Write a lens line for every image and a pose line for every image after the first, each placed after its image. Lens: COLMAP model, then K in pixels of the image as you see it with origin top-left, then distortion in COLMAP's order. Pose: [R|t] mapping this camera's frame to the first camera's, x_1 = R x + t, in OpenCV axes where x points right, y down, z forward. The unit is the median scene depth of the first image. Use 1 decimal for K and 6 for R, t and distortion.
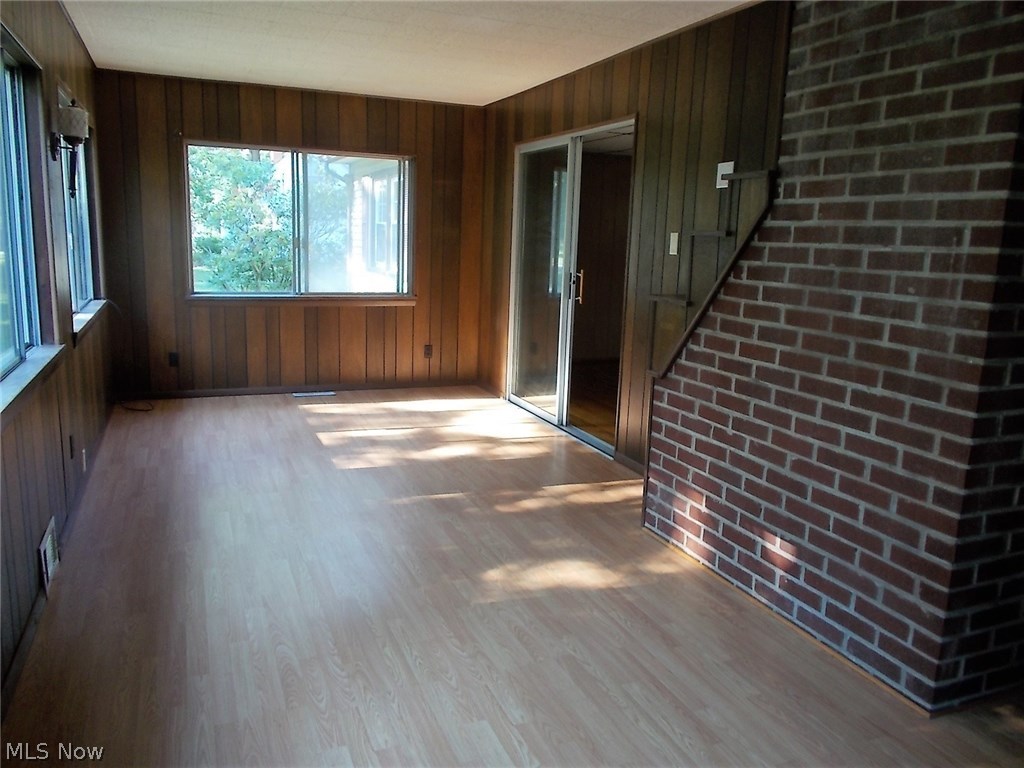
lens RADIAL K [[786.8, 0, 512.0], [0, 786.8, 384.0], [0, 0, 1]] dist [-0.006343, -0.000356]
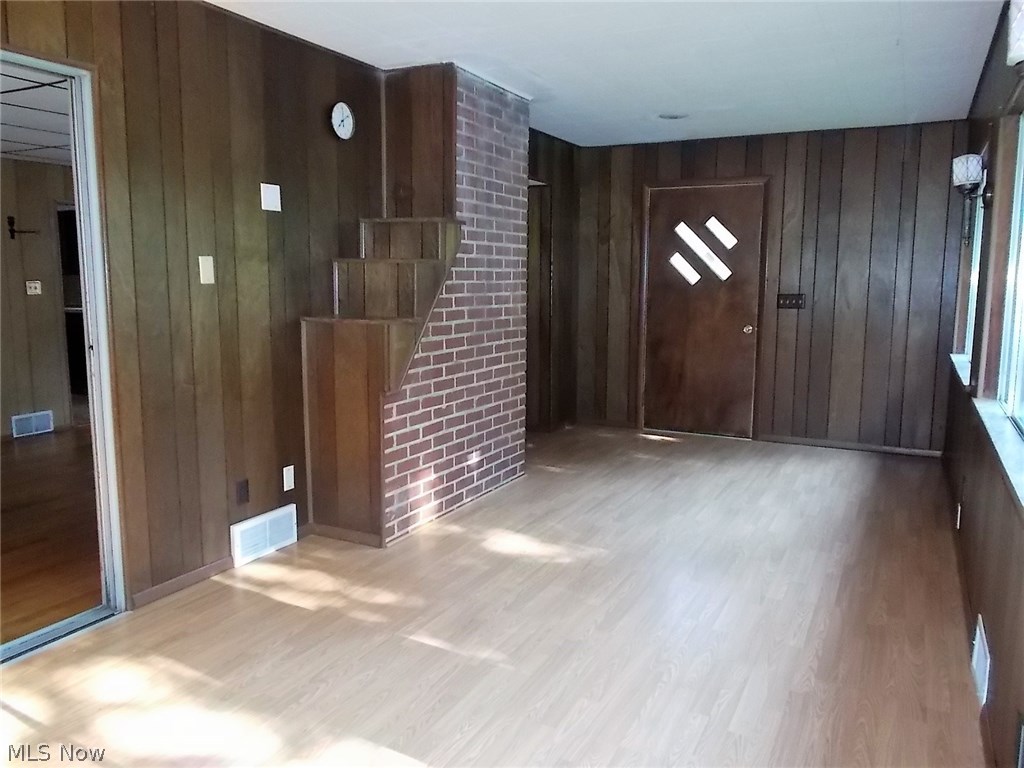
lens RADIAL K [[786.8, 0, 512.0], [0, 786.8, 384.0], [0, 0, 1]] dist [-0.006343, -0.000356]
pose [[-0.650899, -0.136685, 0.746758, -0.855356], [0.117797, 0.953560, 0.277214, -0.358122], [-0.749970, 0.268404, -0.604570, 1.815893]]
